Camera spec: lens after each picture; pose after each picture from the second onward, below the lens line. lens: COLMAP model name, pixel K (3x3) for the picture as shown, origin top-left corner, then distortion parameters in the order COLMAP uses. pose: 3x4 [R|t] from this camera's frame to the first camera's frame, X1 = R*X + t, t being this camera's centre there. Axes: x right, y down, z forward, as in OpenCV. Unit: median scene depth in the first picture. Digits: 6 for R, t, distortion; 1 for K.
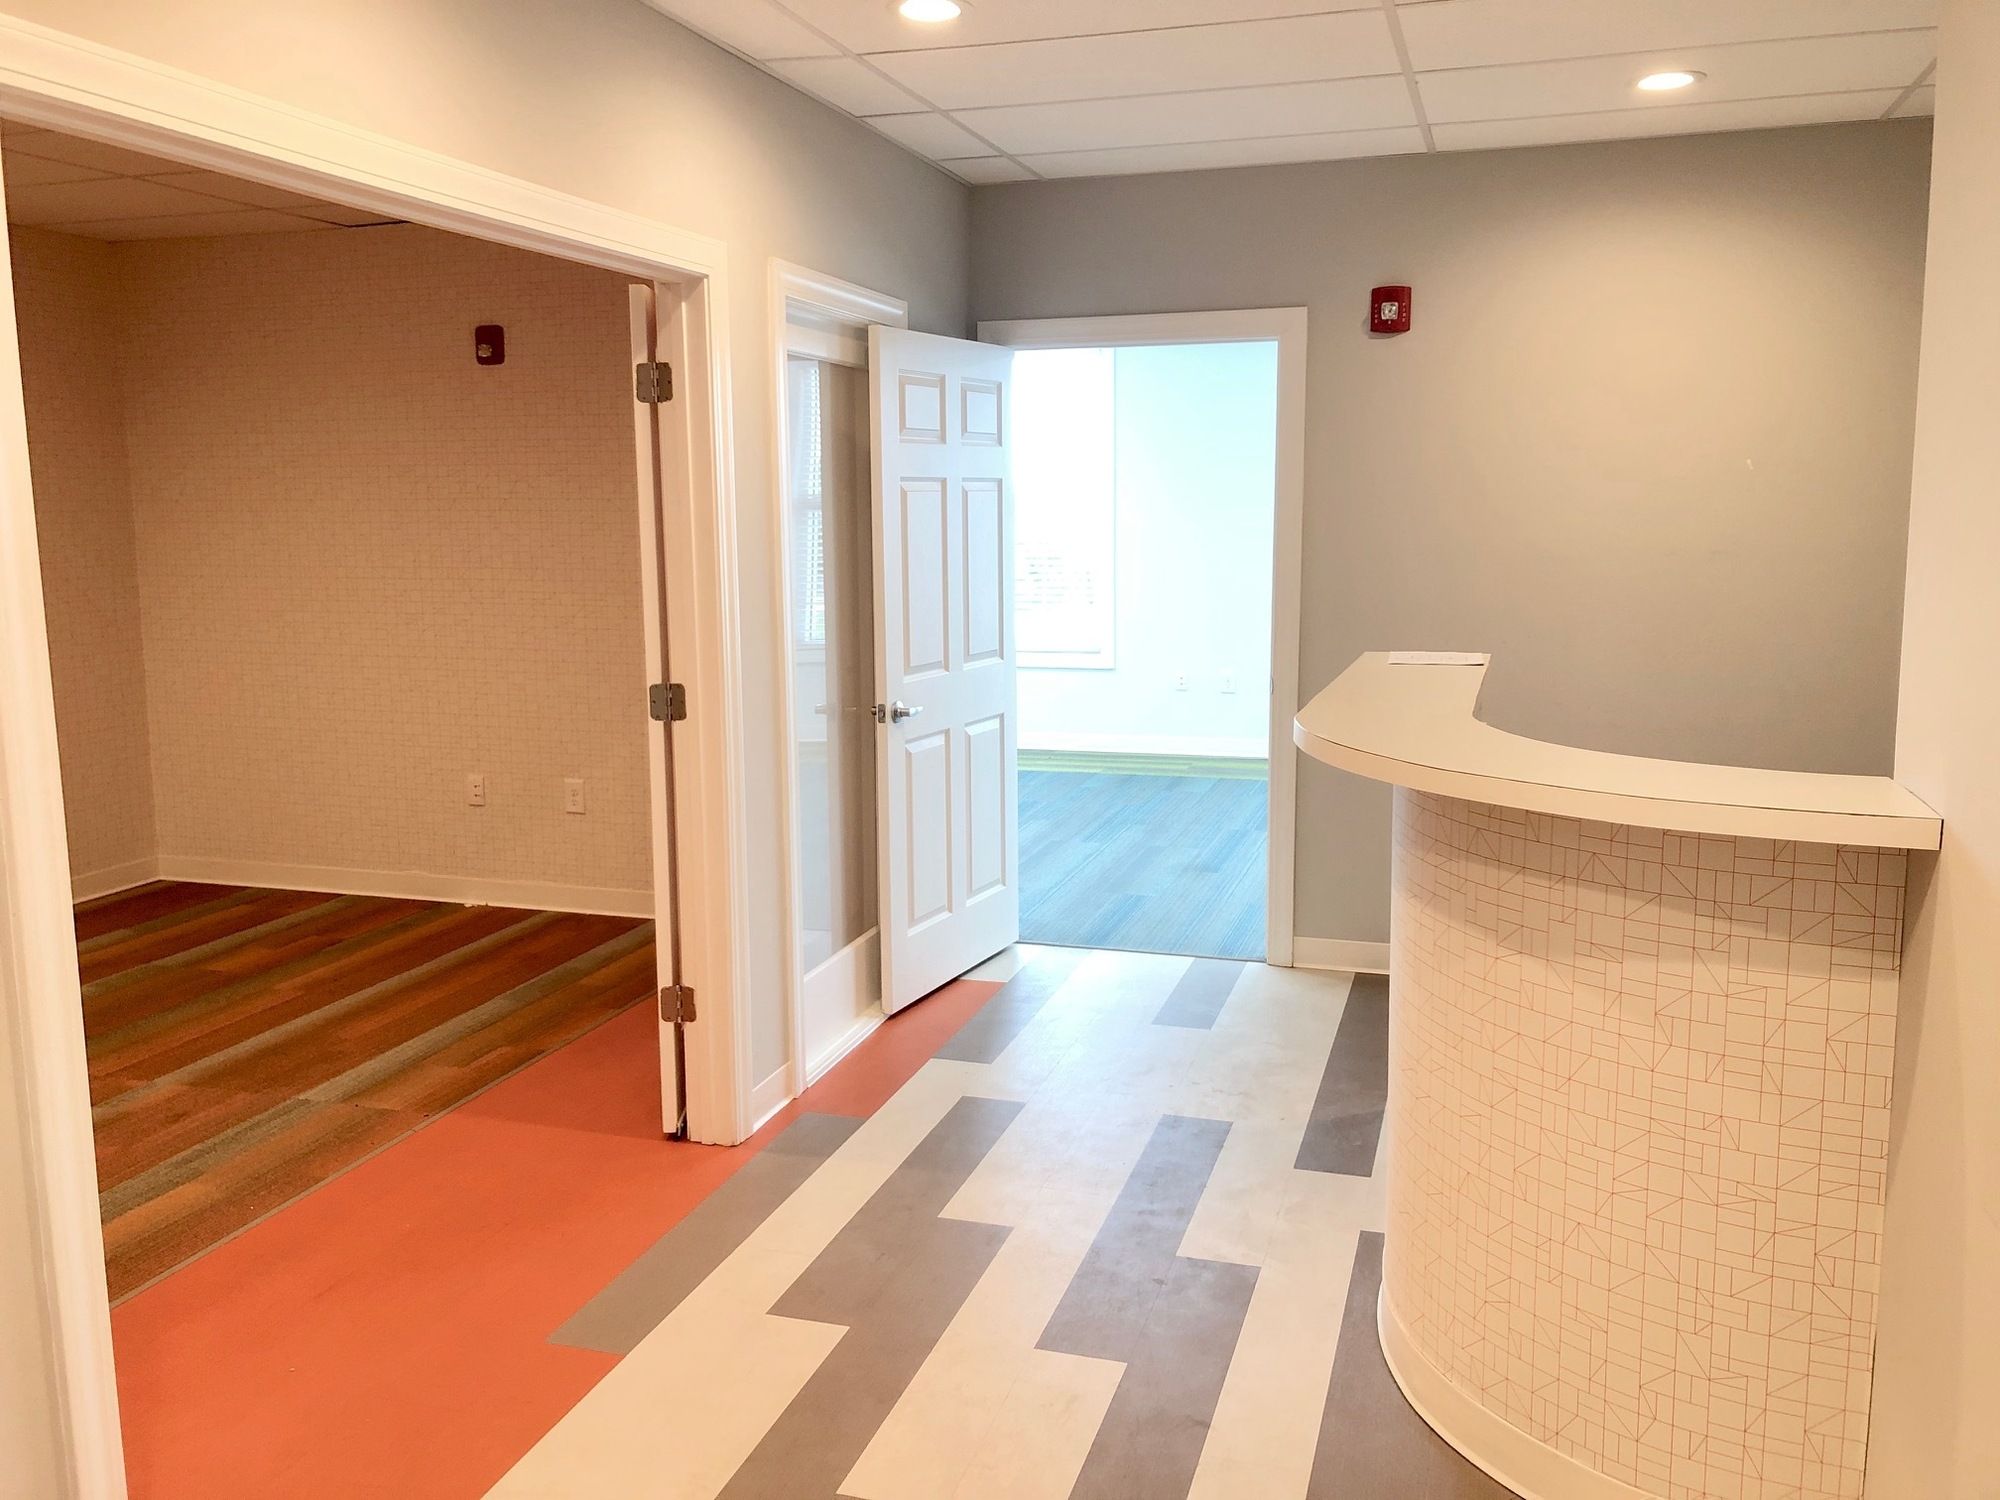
lens RADIAL K [[1644.2, 0, 994.2], [0, 1644.2, 750.2], [0, 0, 1]] dist [0.028099, -0.004122]
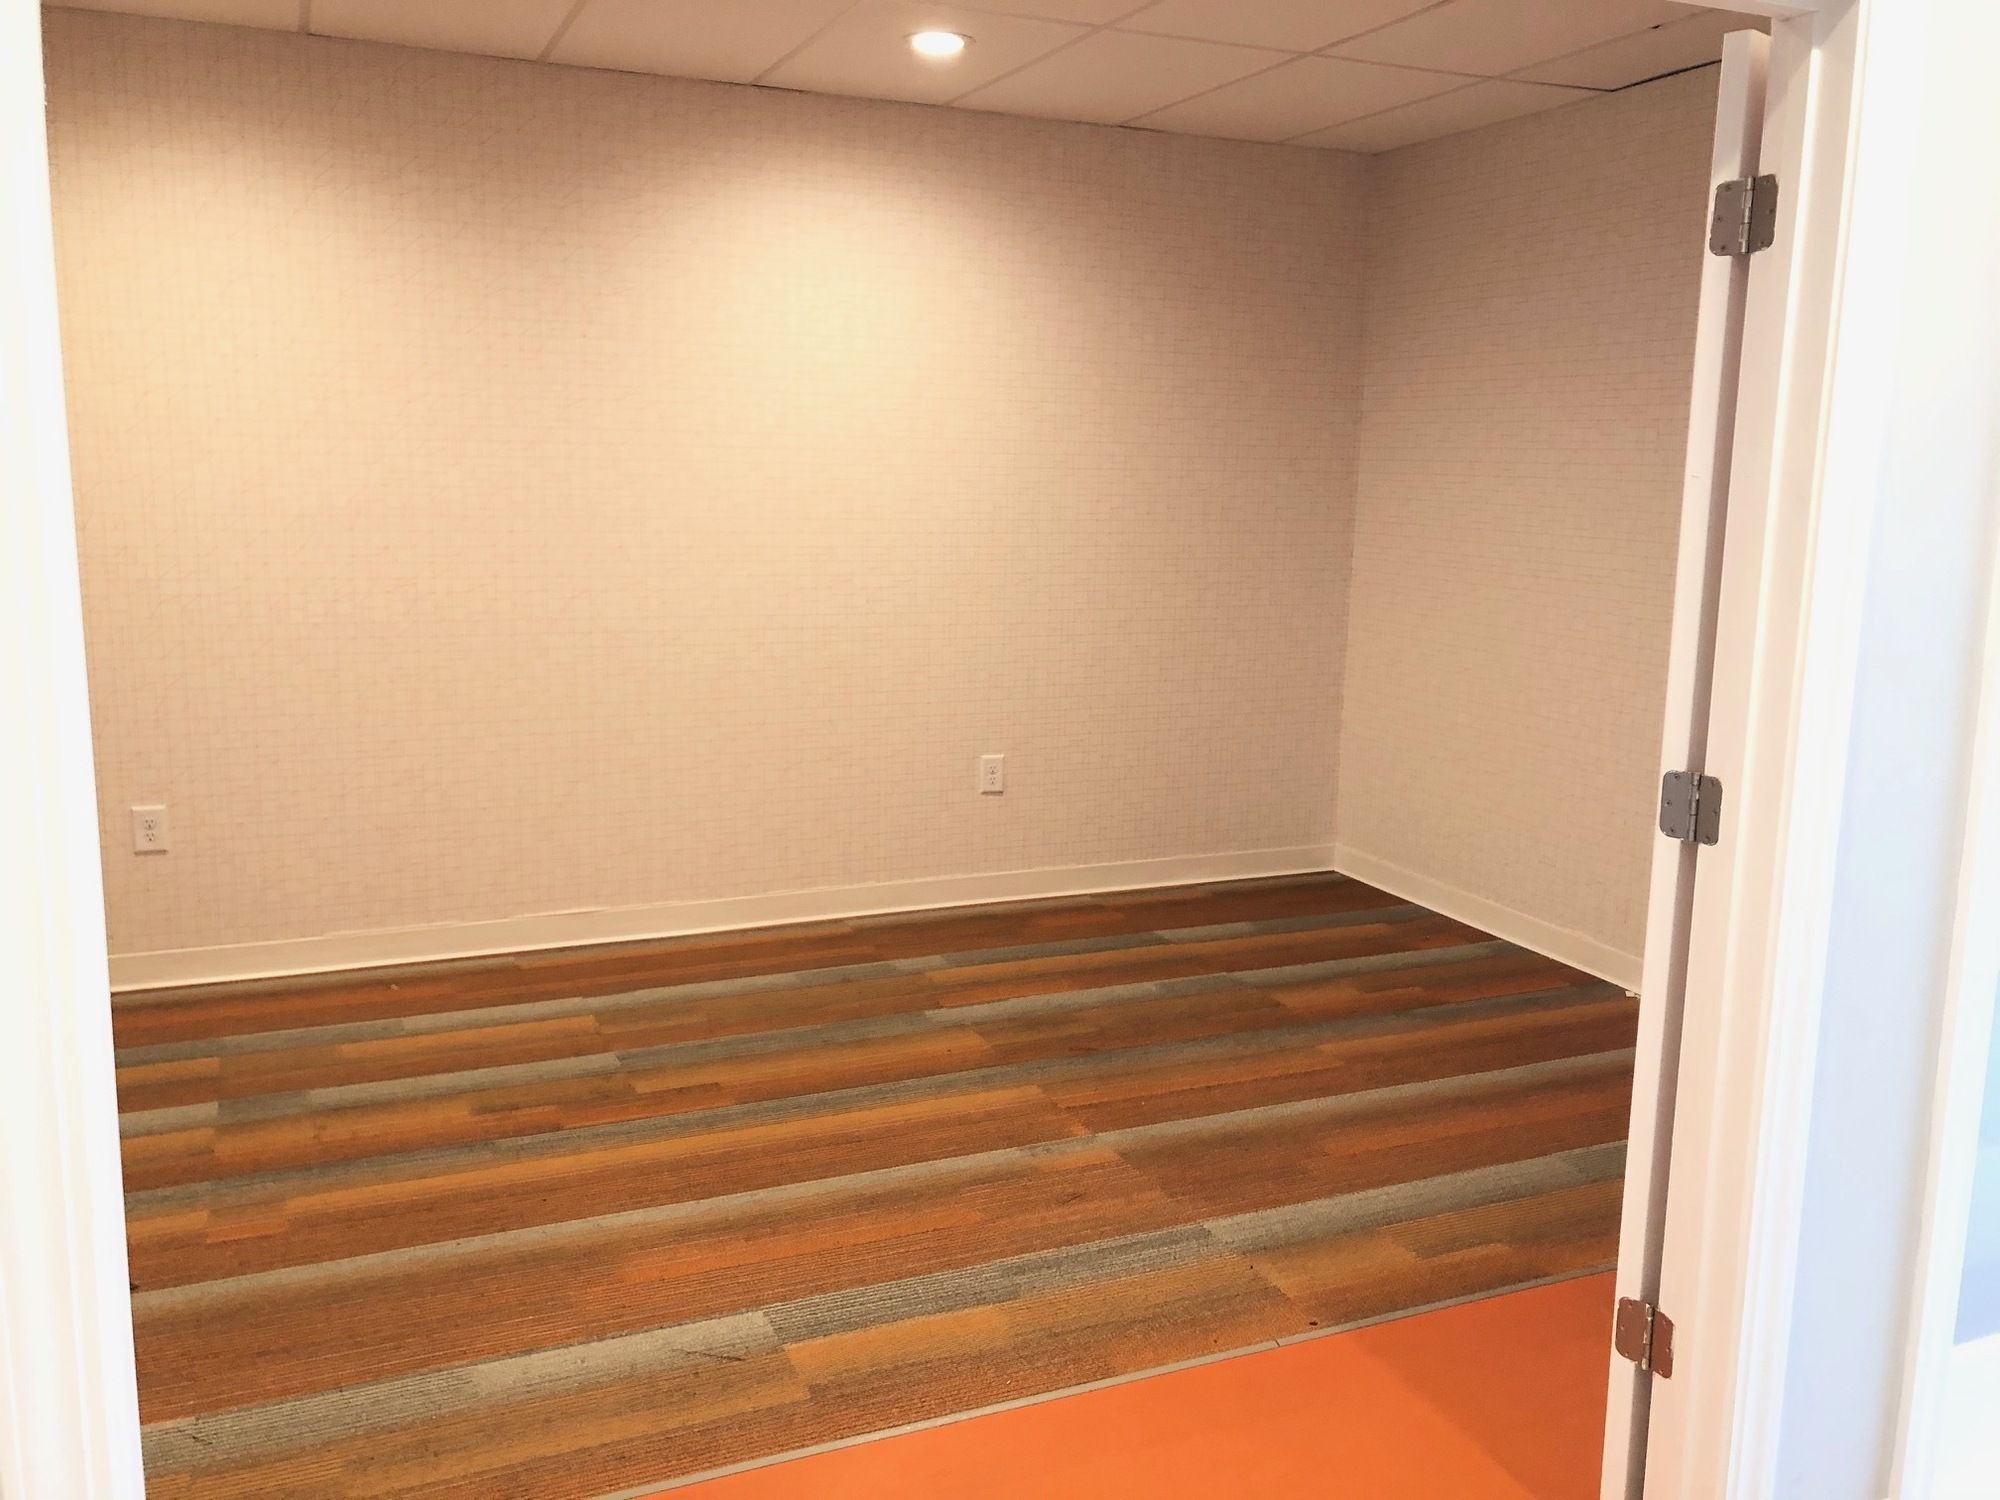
lens RADIAL K [[1644.2, 0, 1011.8], [0, 1644.2, 729.4], [0, 0, 1]] dist [0.028099, -0.004122]
pose [[0.656098, 0.143808, -0.740847, 0.049457], [-0.138084, 0.987980, 0.069492, -0.053619], [0.741935, 0.056706, 0.668069, 0.401029]]
